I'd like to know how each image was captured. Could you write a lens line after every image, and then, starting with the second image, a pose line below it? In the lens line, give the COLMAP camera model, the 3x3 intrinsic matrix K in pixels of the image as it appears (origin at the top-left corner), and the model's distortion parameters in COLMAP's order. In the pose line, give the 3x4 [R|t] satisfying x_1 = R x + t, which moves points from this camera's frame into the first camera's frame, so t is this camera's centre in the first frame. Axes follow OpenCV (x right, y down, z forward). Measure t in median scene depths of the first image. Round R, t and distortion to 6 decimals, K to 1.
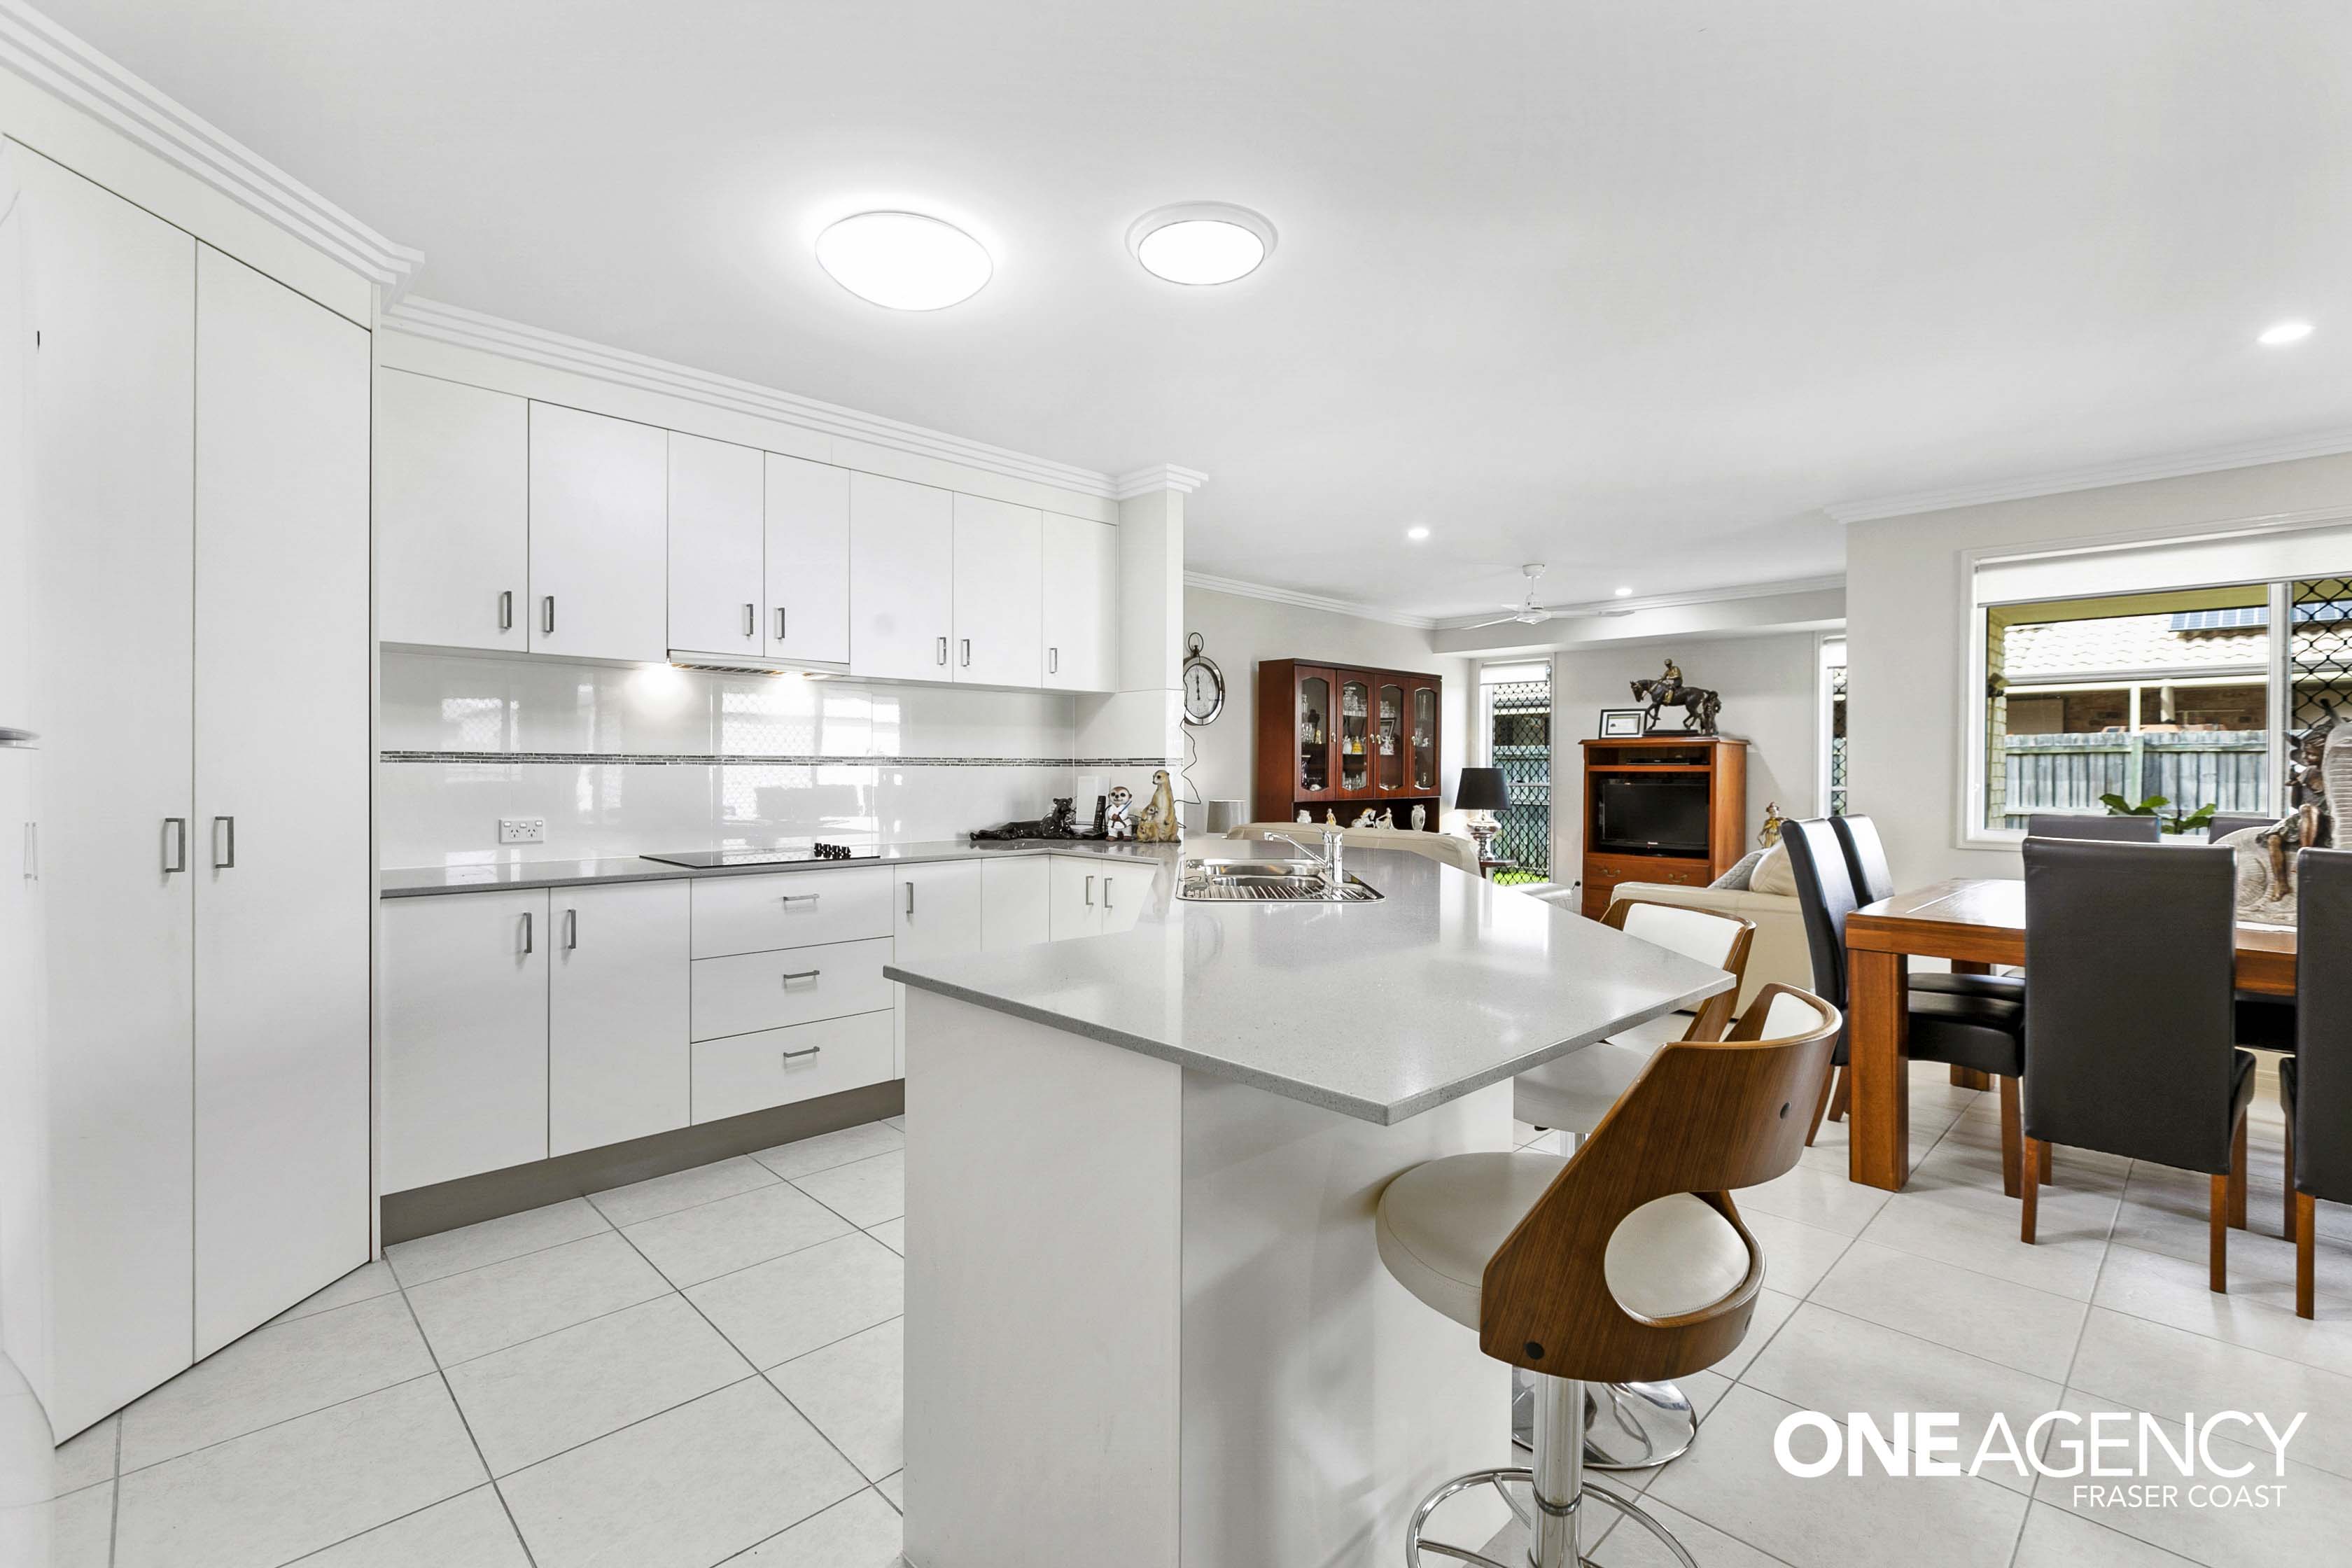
lens RADIAL K [[1050.8, 0, 1172.4], [0, 1050.8, 790.8], [0, 0, 1]] dist [-0.001309, 0.000172]
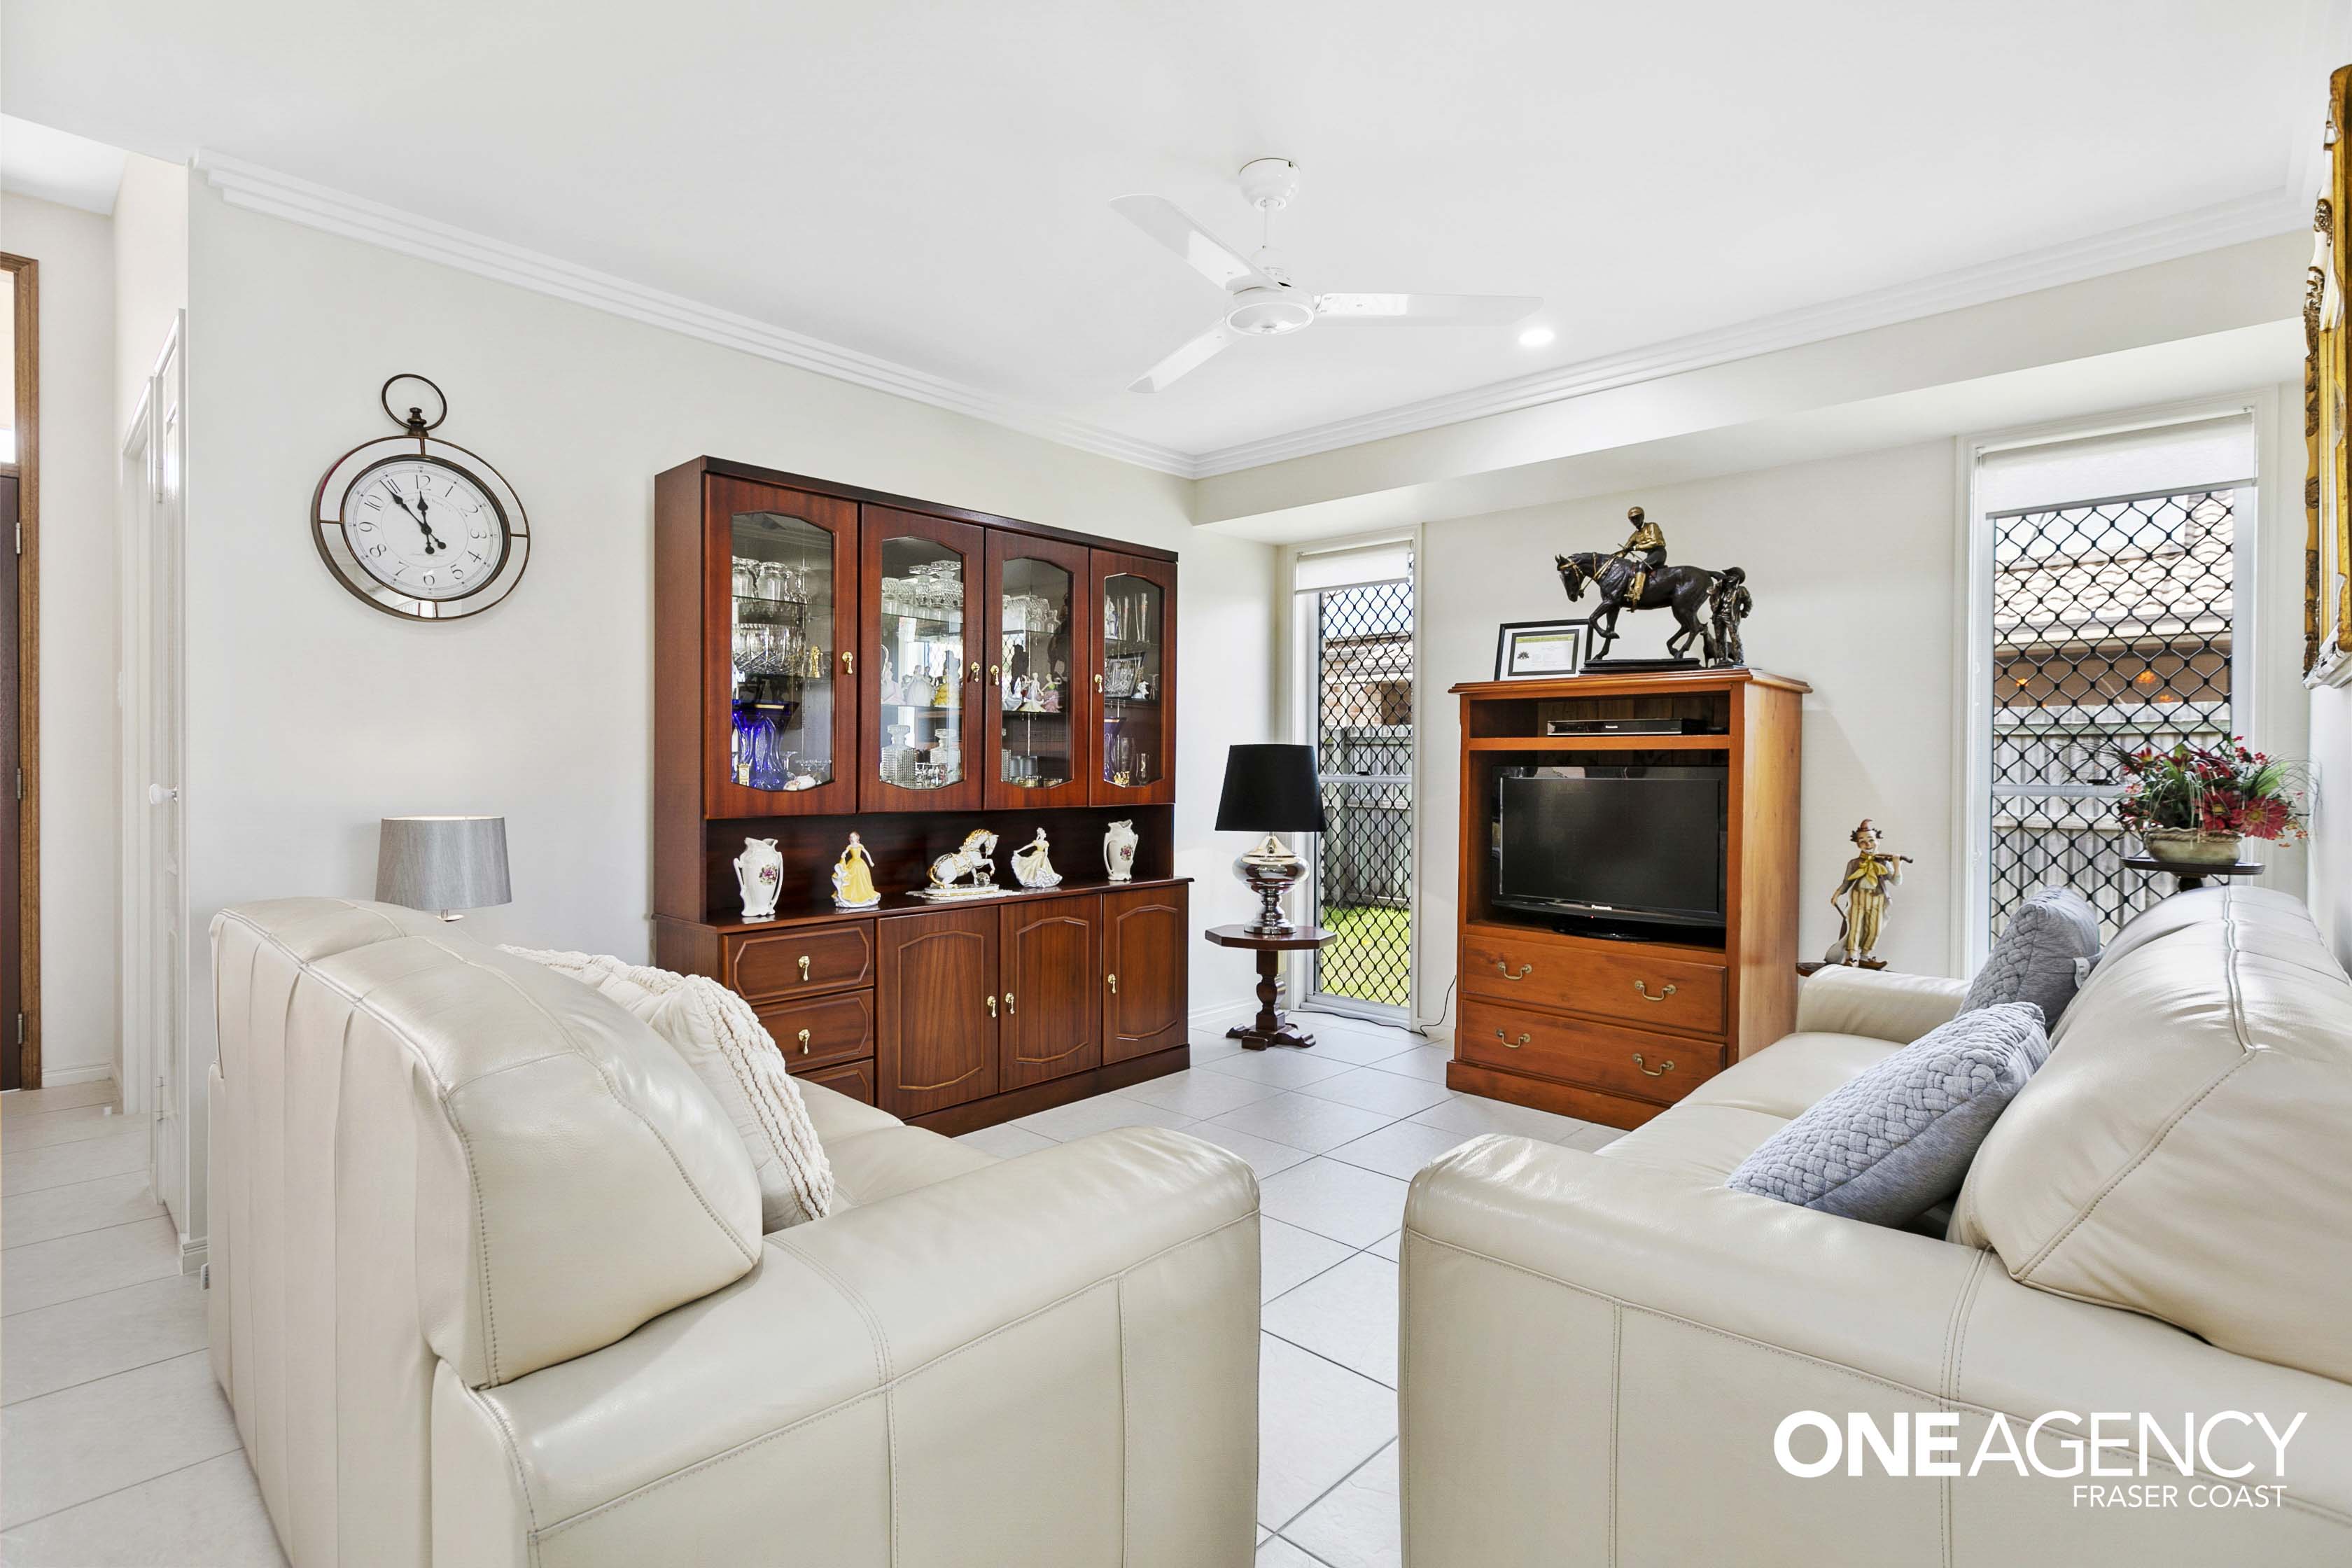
lens RADIAL K [[1129.4, 0, 1179.5], [0, 1129.4, 779.8], [0, 0, 1]] dist [-0.006599, -0.000475]
pose [[0.998781, 0.003373, 0.049242, 0.246575], [-0.003028, 0.999970, -0.007075, -0.001455], [-0.049264, 0.006917, 0.998762, 0.513272]]
